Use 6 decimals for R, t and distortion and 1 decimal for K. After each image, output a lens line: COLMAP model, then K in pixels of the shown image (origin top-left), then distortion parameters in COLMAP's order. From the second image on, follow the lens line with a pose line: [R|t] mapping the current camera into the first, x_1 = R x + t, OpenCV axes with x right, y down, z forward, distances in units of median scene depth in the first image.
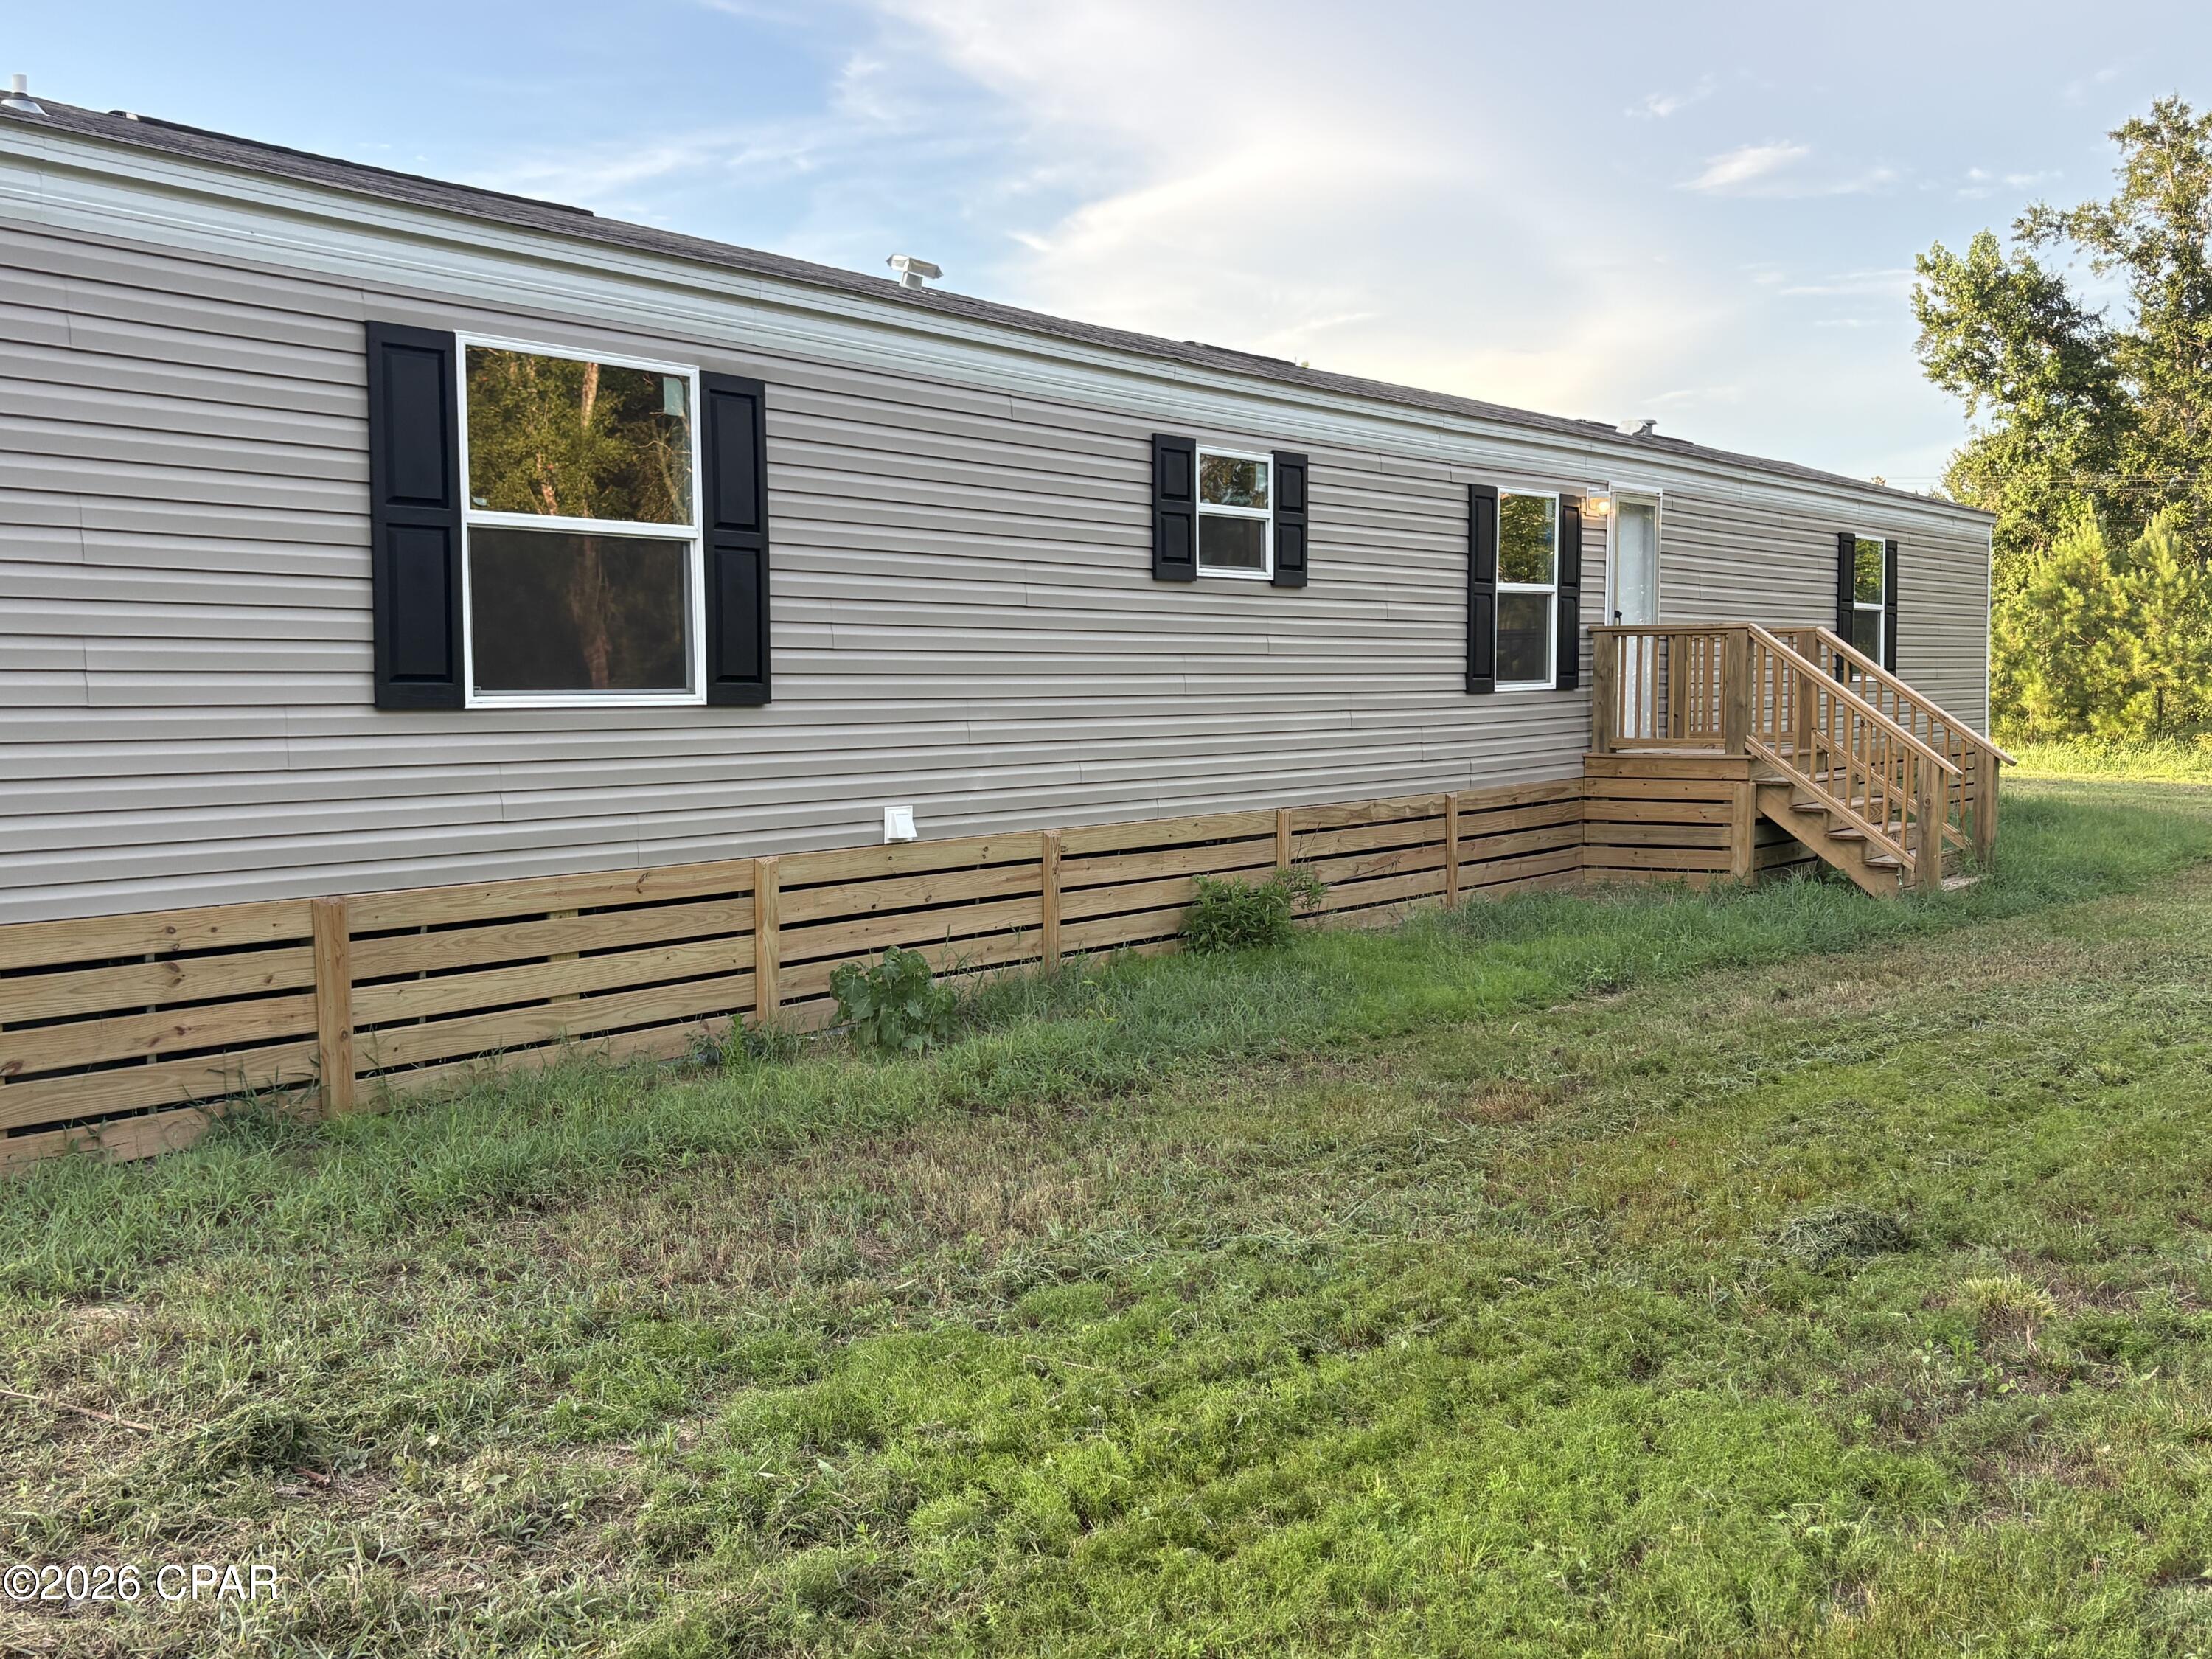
lens RADIAL K [[2174.6, 0, 1103.8], [0, 2174.6, 829.8], [0, 0, 1]] dist [0.044166, 0.000000]
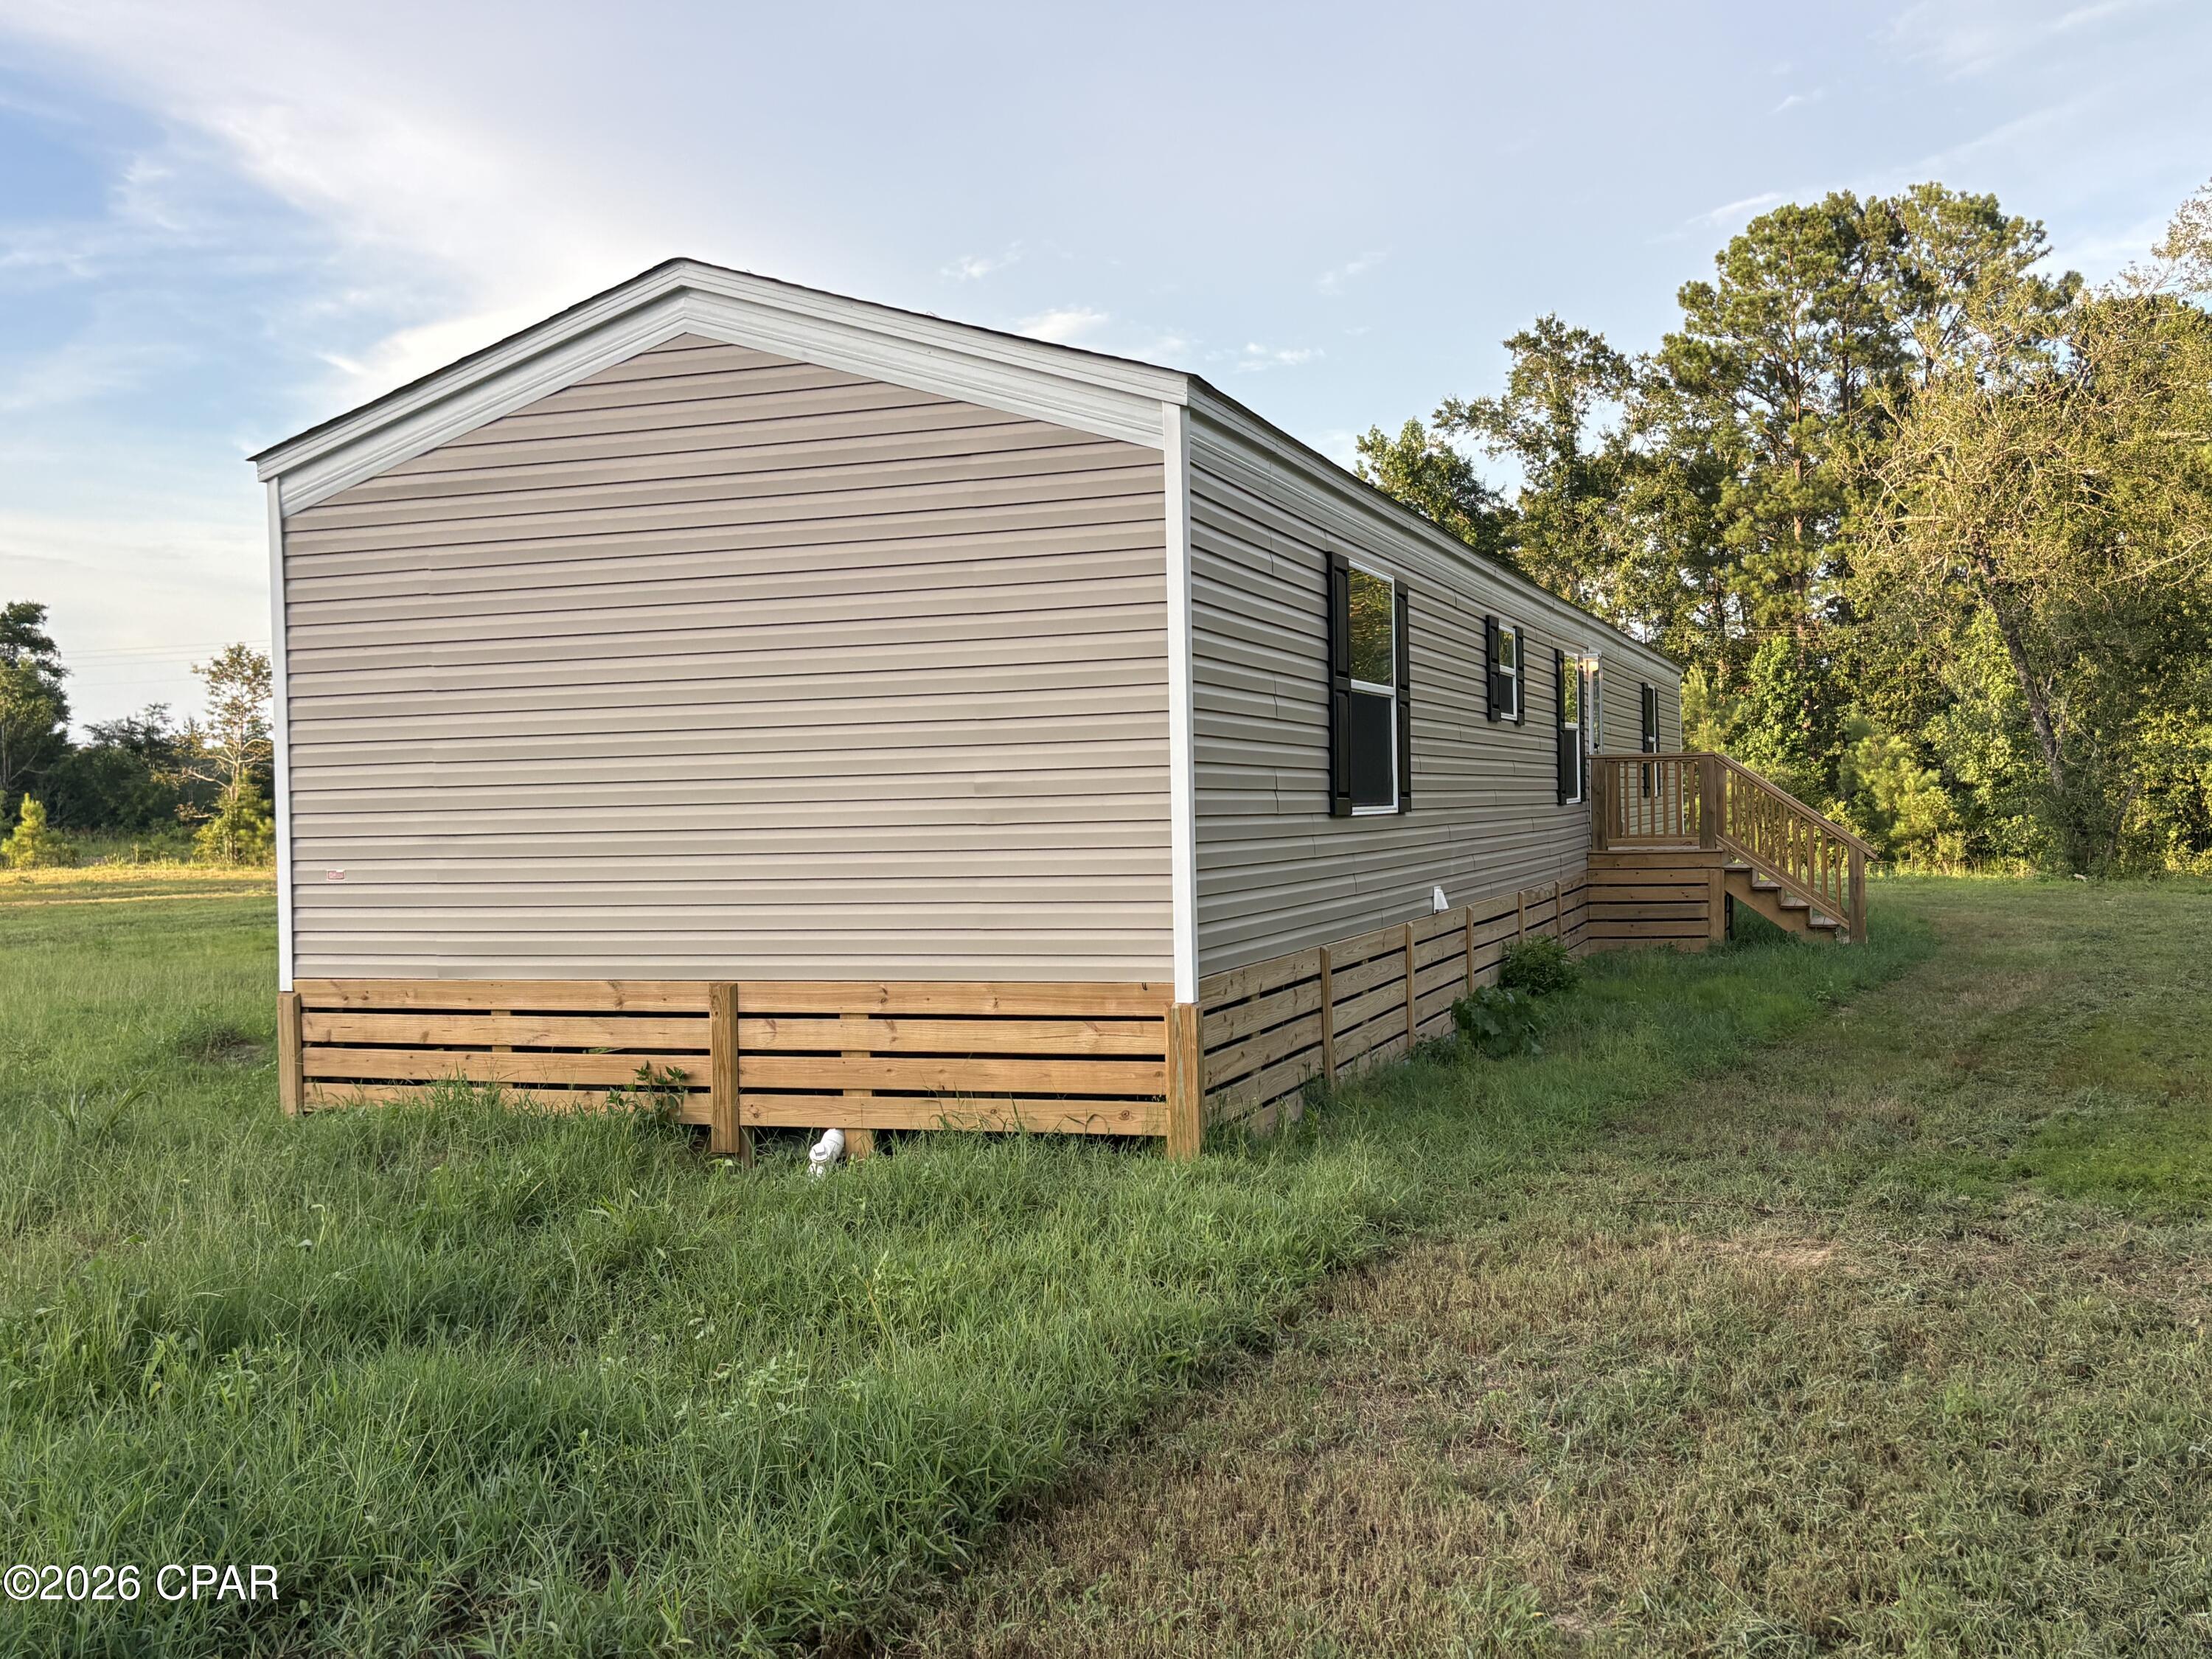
lens RADIAL K [[2174.6, 0, 1104.2], [0, 2174.6, 826.4], [0, 0, 1]] dist [0.044166, 0.000000]
pose [[0.954287, -0.018476, 0.298320, -0.101499], [0.037256, 0.997657, -0.057387, 0.003244], [-0.296561, 0.065878, 0.952739, -0.037220]]
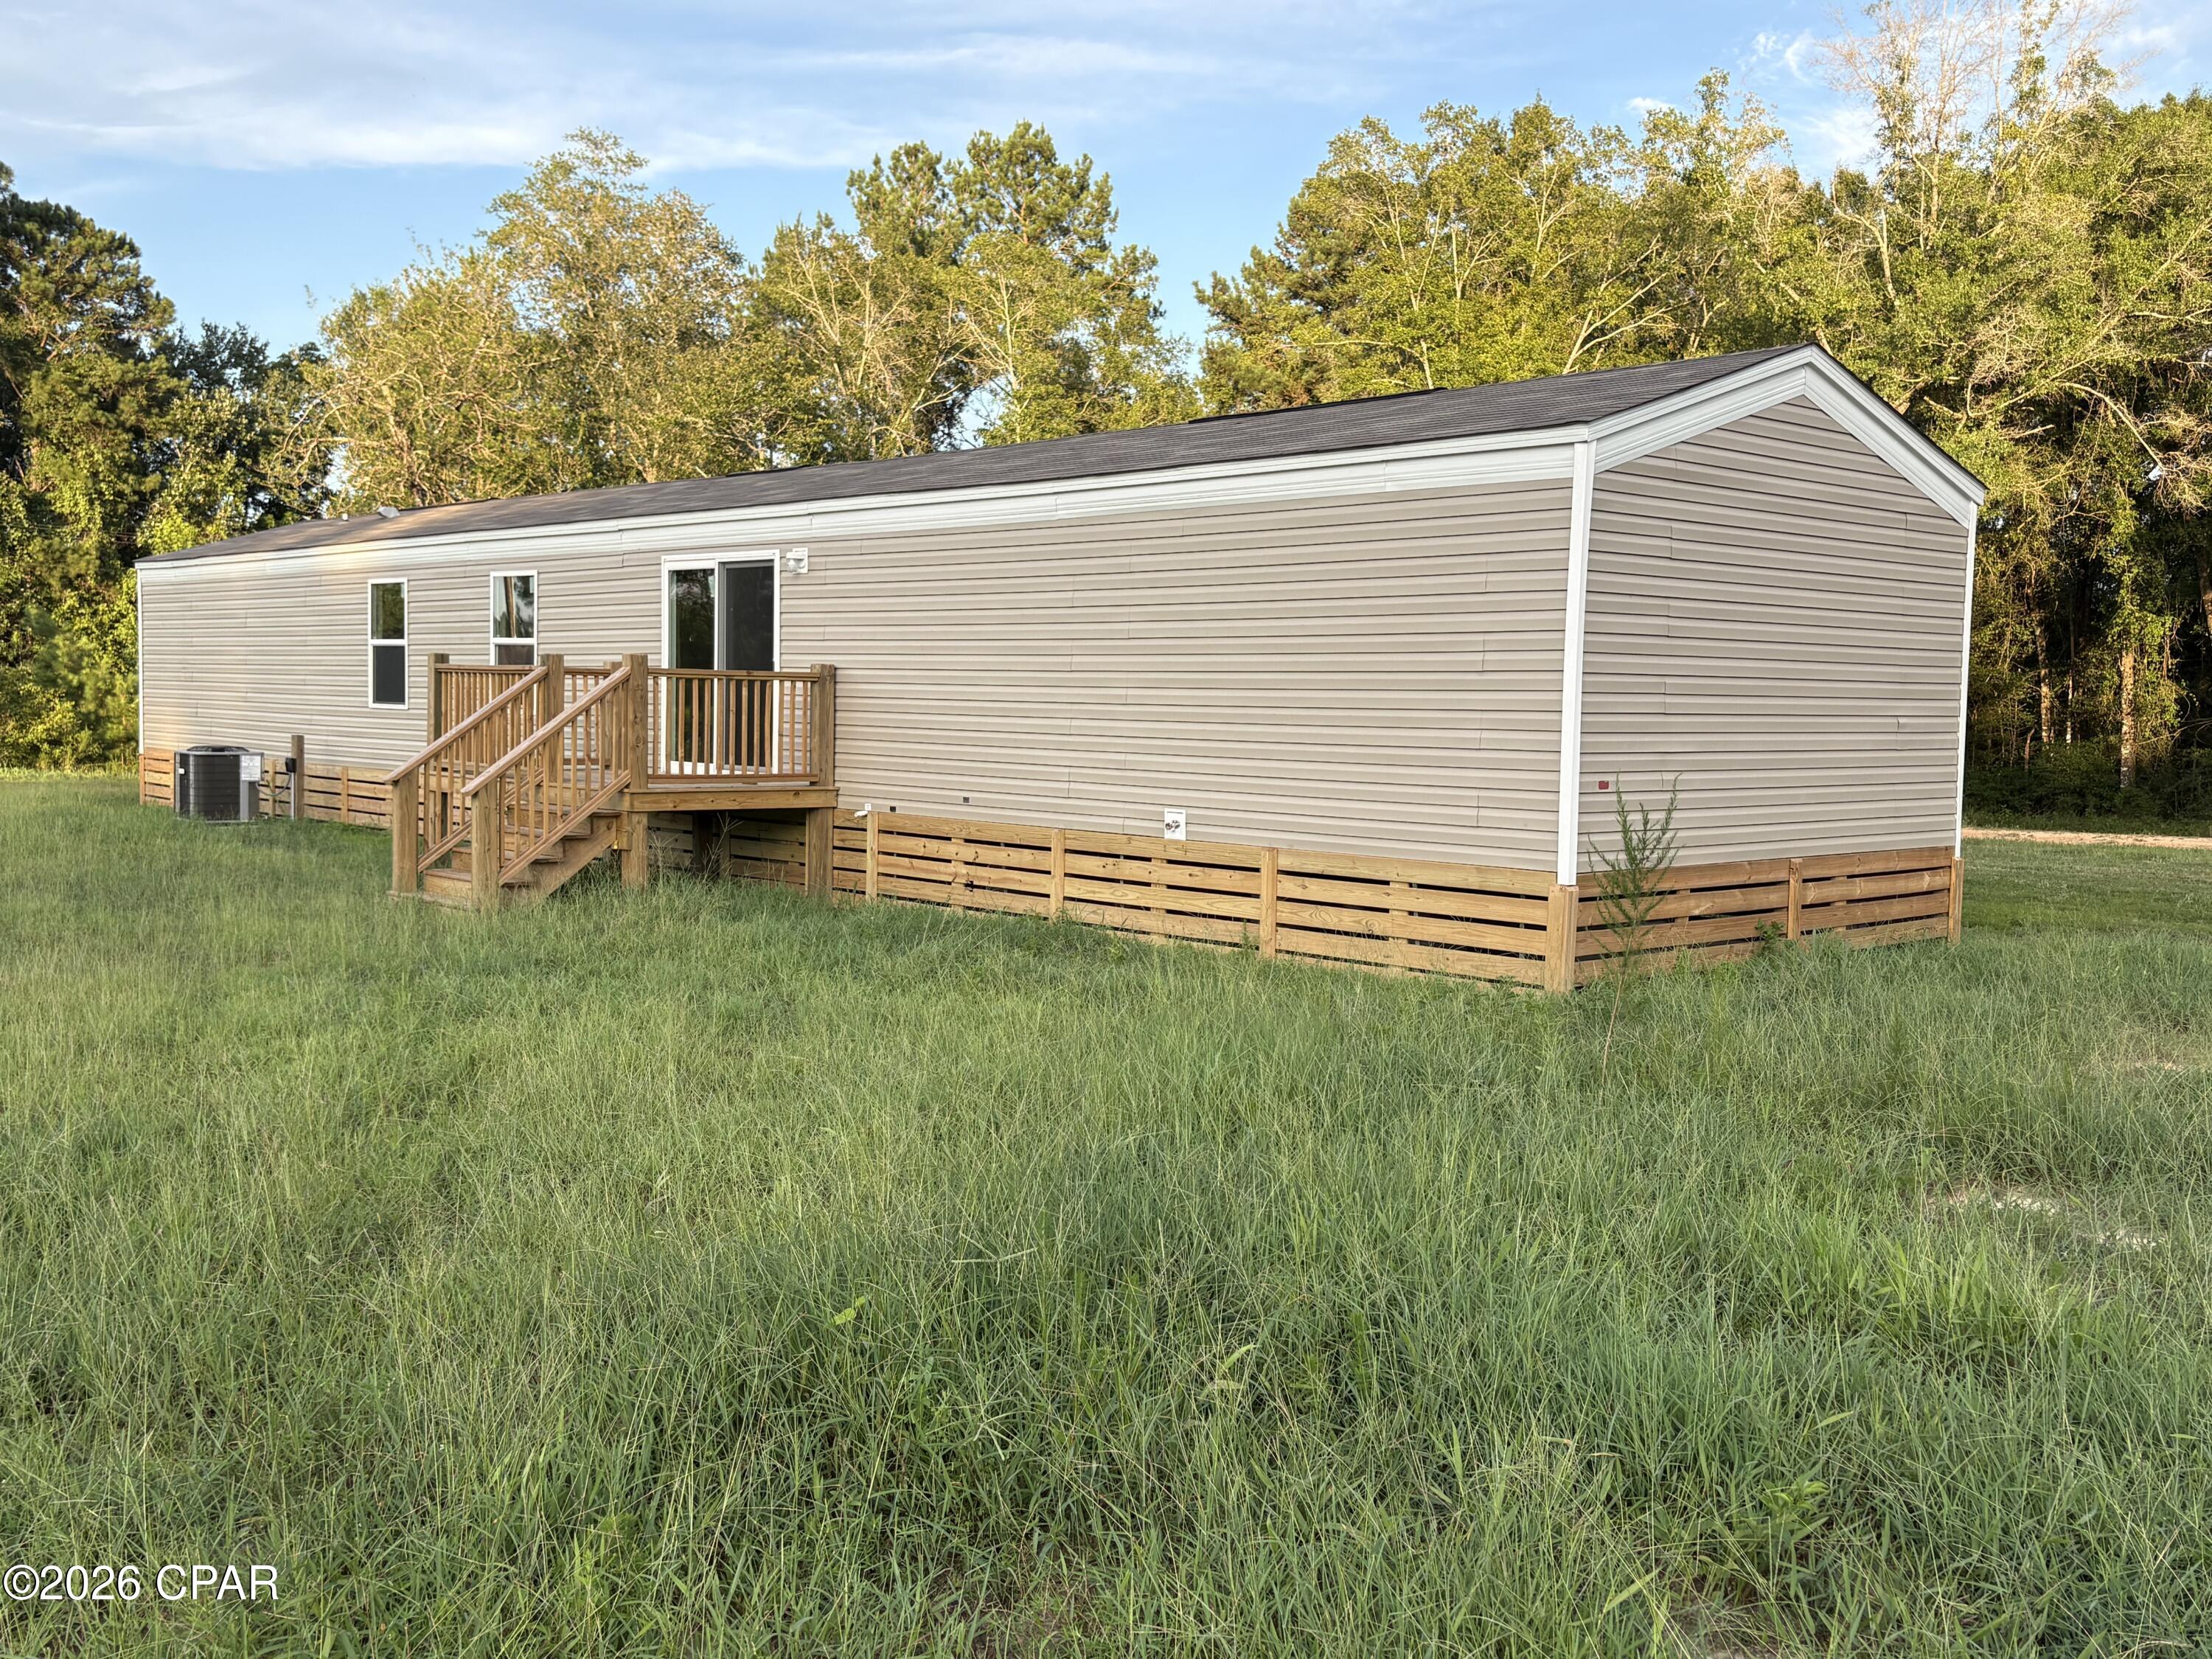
lens RADIAL K [[2174.6, 0, 1086.2], [0, 2174.6, 853.1], [0, 0, 1]] dist [0.044166, 0.000000]
pose [[0.182450, -0.061421, 0.981295, -0.292662], [0.049965, 0.997337, 0.053135, -0.010184], [-0.981945, 0.039336, 0.185033, 0.132181]]
